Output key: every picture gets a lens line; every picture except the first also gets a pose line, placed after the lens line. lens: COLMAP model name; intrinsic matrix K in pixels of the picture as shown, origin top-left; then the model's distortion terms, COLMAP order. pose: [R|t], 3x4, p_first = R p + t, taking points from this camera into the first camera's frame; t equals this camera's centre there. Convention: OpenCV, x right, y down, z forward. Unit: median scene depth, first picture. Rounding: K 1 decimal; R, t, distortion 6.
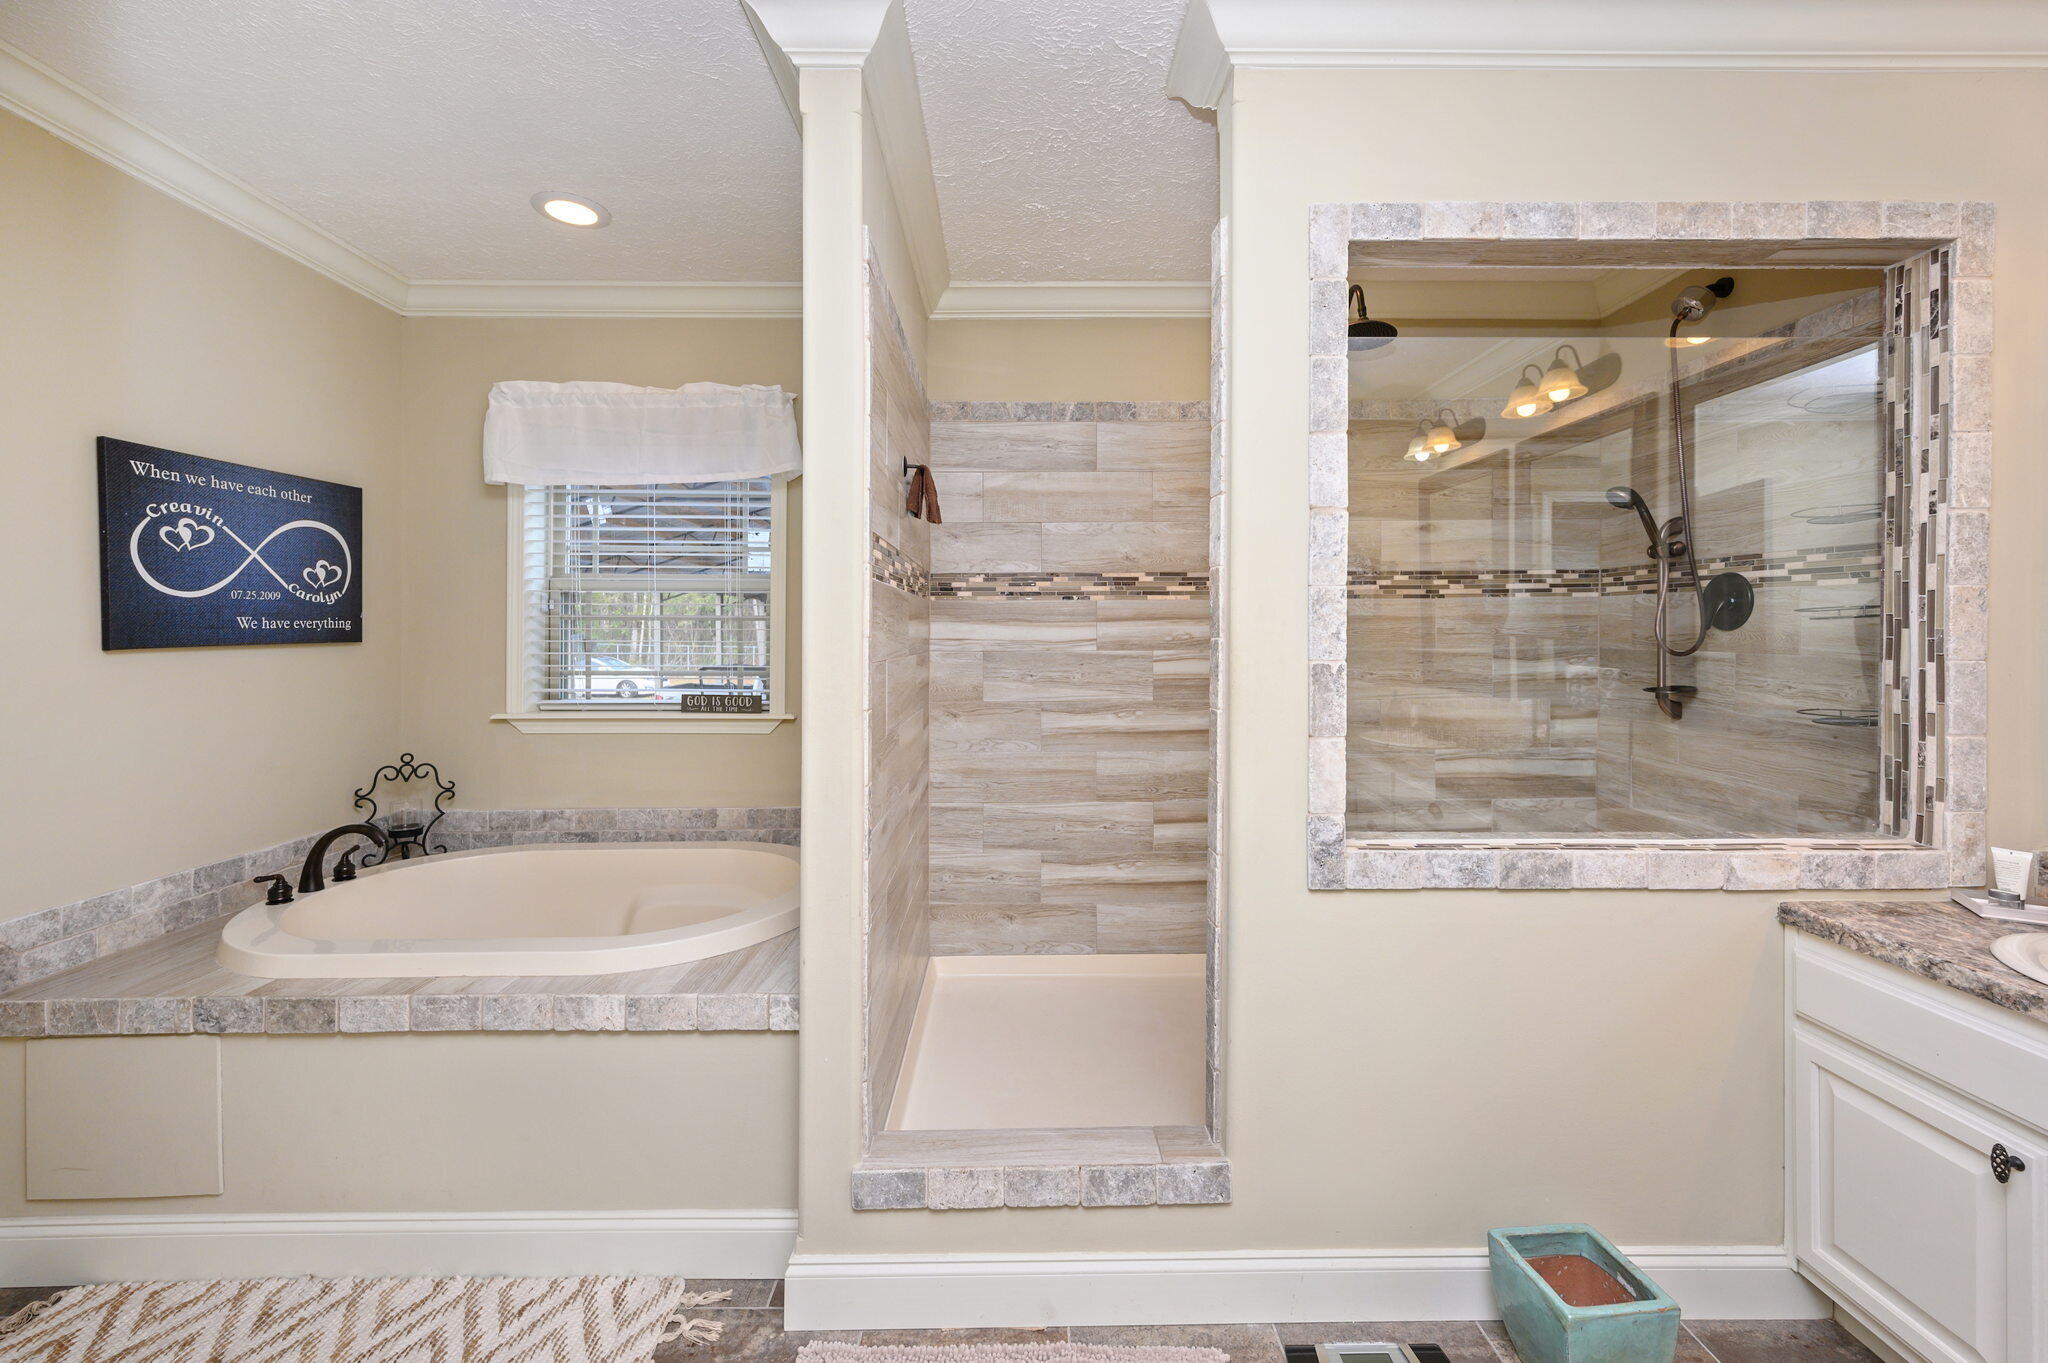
lens RADIAL K [[808.1, 0, 1019.2], [0, 808.1, 651.8], [0, 0, 1]] dist [-0.002582, 0.000622]
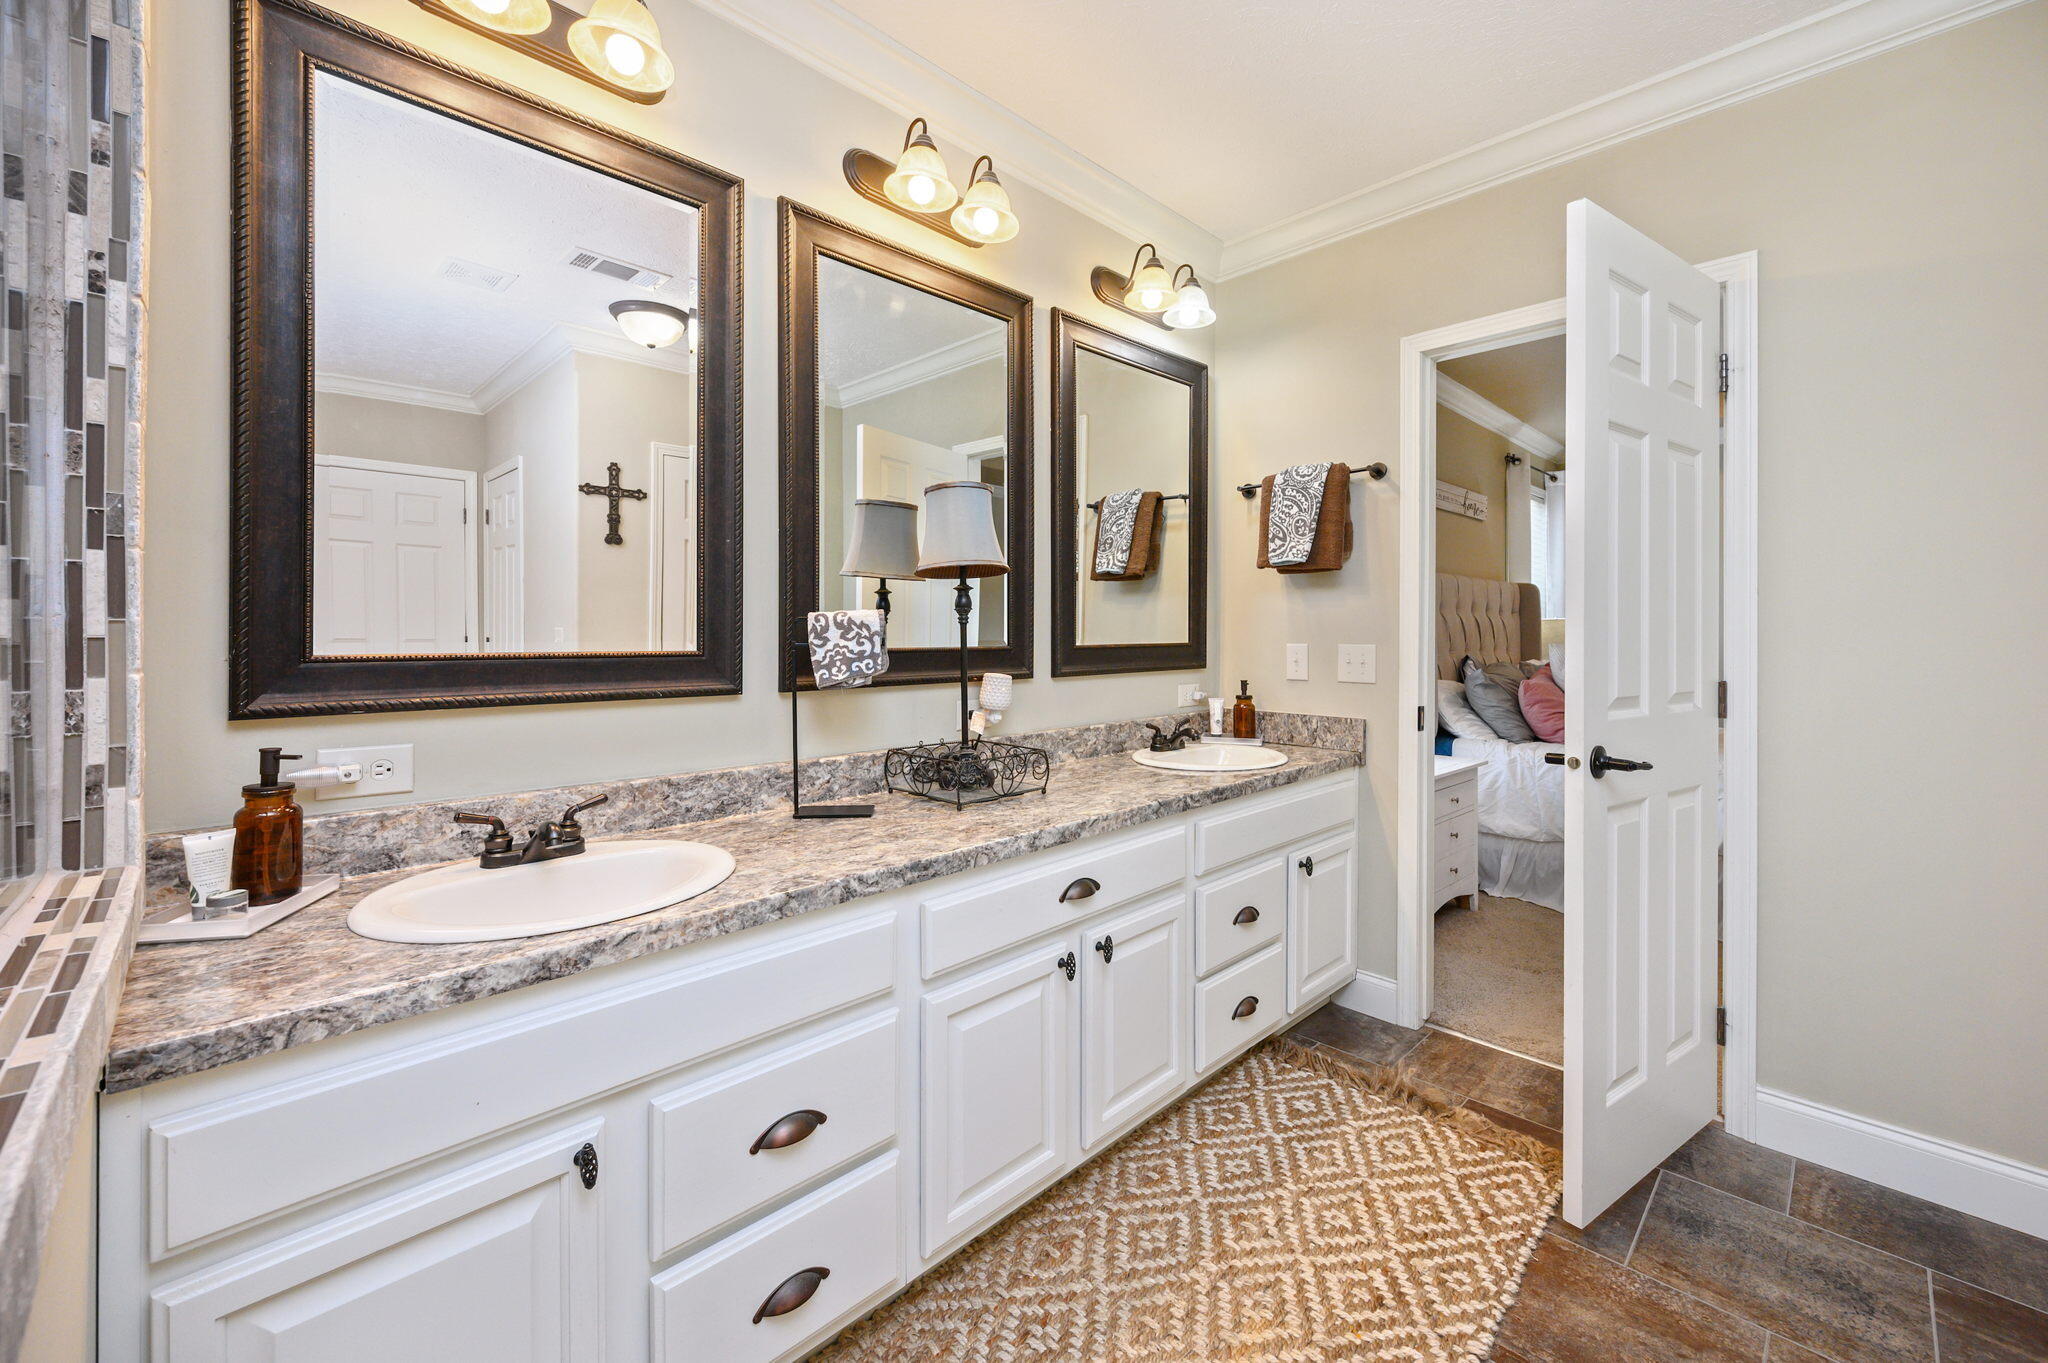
lens RADIAL K [[808.1, 0, 1054.8], [0, 808.1, 625.5], [0, 0, 1]] dist [-0.002582, 0.000622]
pose [[-0.709194, -0.000635, 0.705013, 0.240573], [0.009664, 0.999897, 0.010622, 0.068222], [-0.704947, 0.014346, -0.709115, 0.931008]]
